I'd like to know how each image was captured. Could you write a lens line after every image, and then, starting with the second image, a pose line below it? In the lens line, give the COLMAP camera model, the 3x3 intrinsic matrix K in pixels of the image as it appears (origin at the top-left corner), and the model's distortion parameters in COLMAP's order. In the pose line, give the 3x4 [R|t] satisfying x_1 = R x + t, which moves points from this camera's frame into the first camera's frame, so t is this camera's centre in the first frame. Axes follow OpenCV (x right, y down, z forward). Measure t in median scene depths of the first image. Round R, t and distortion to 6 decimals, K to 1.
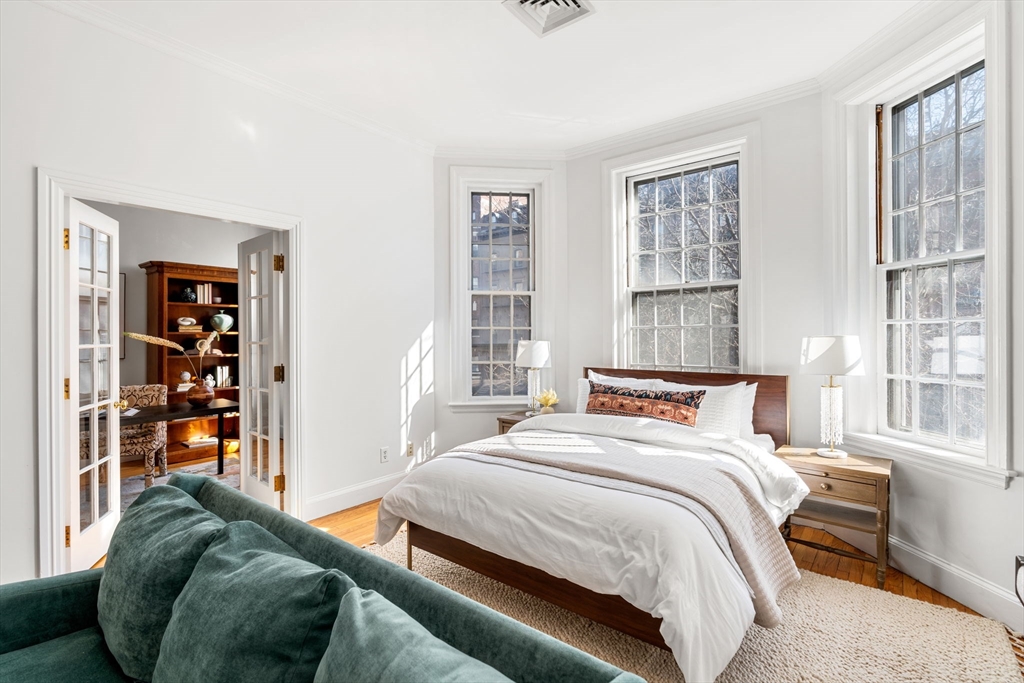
lens RADIAL K [[471.2, 0, 512.0], [0, 471.2, 333.9], [0, 0, 1]] dist [0.000359, 0.000065]
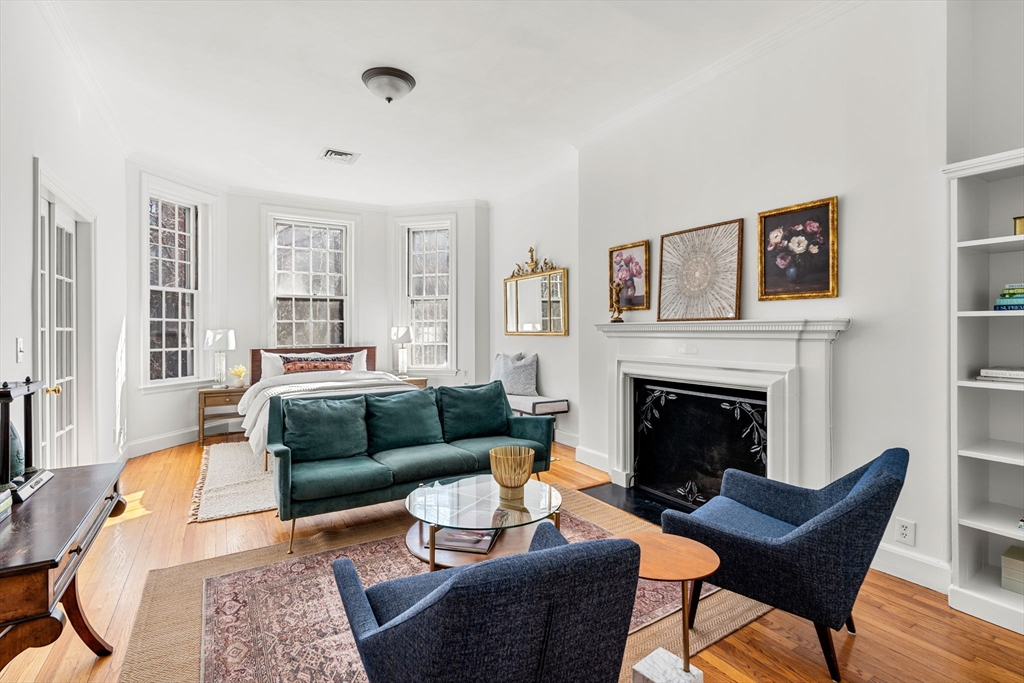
lens RADIAL K [[471.2, 0, 509.8], [0, 471.2, 336.0], [0, 0, 1]] dist [0.000359, 0.000065]
pose [[0.333533, -0.010648, 0.942678, -1.168975], [0.002066, 0.999942, 0.010564, 0.023922], [-0.942736, -0.001575, 0.333536, -0.242110]]
